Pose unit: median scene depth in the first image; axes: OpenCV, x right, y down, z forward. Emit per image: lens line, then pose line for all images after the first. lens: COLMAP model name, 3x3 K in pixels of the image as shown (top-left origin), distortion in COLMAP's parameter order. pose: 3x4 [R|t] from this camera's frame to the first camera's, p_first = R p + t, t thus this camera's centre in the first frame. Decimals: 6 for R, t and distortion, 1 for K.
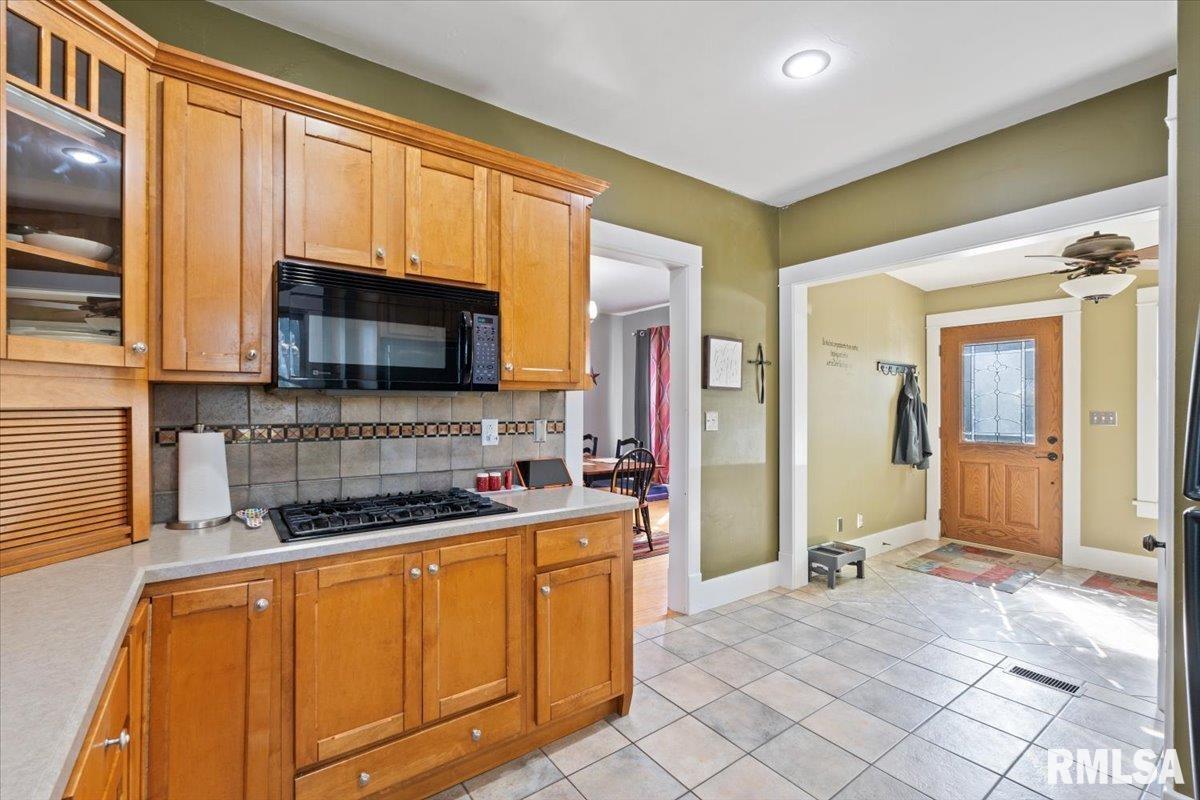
lens RADIAL K [[526.9, 0, 602.4], [0, 526.9, 404.0], [0, 0, 1]] dist [-0.002754, -0.000347]
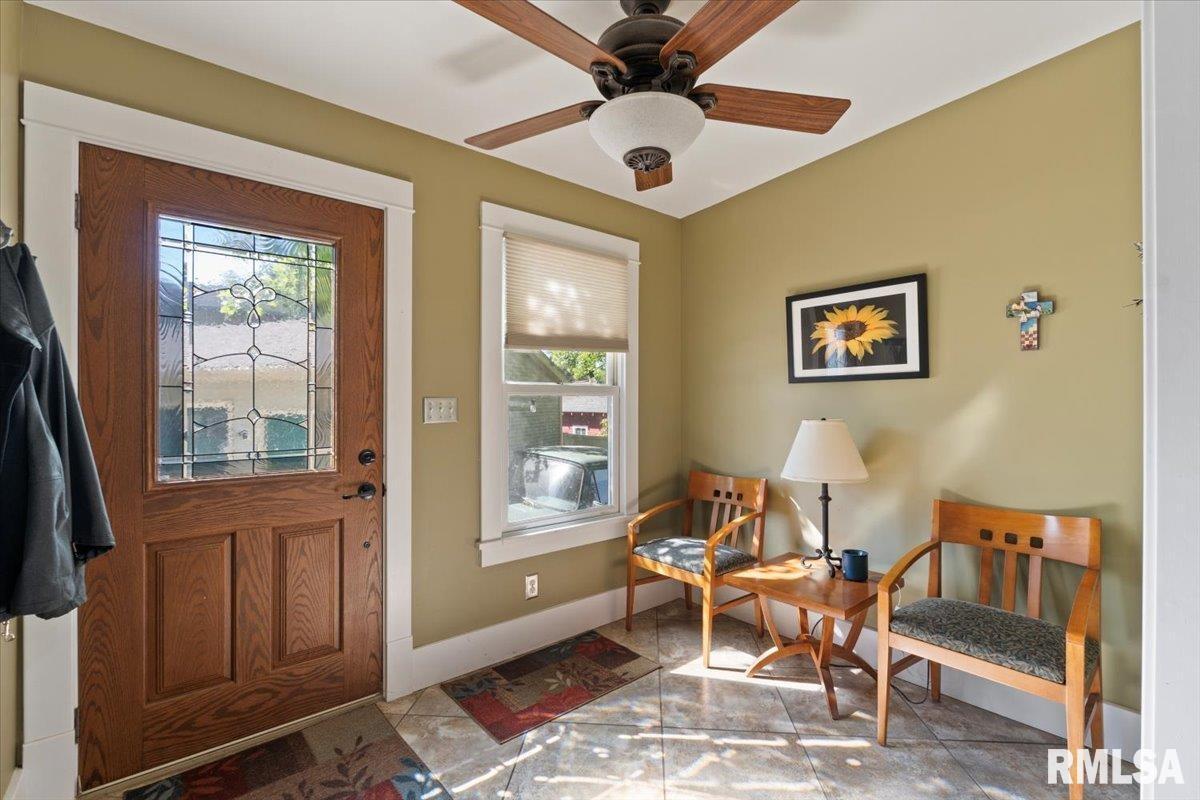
lens RADIAL K [[526.9, 0, 599.7], [0, 526.9, 395.9], [0, 0, 1]] dist [-0.002754, -0.000347]
pose [[-0.071738, 0.005101, 0.997410, 0.349311], [-0.004119, 0.999977, -0.005410, 0.013210], [-0.997415, -0.004497, -0.071715, 0.820332]]
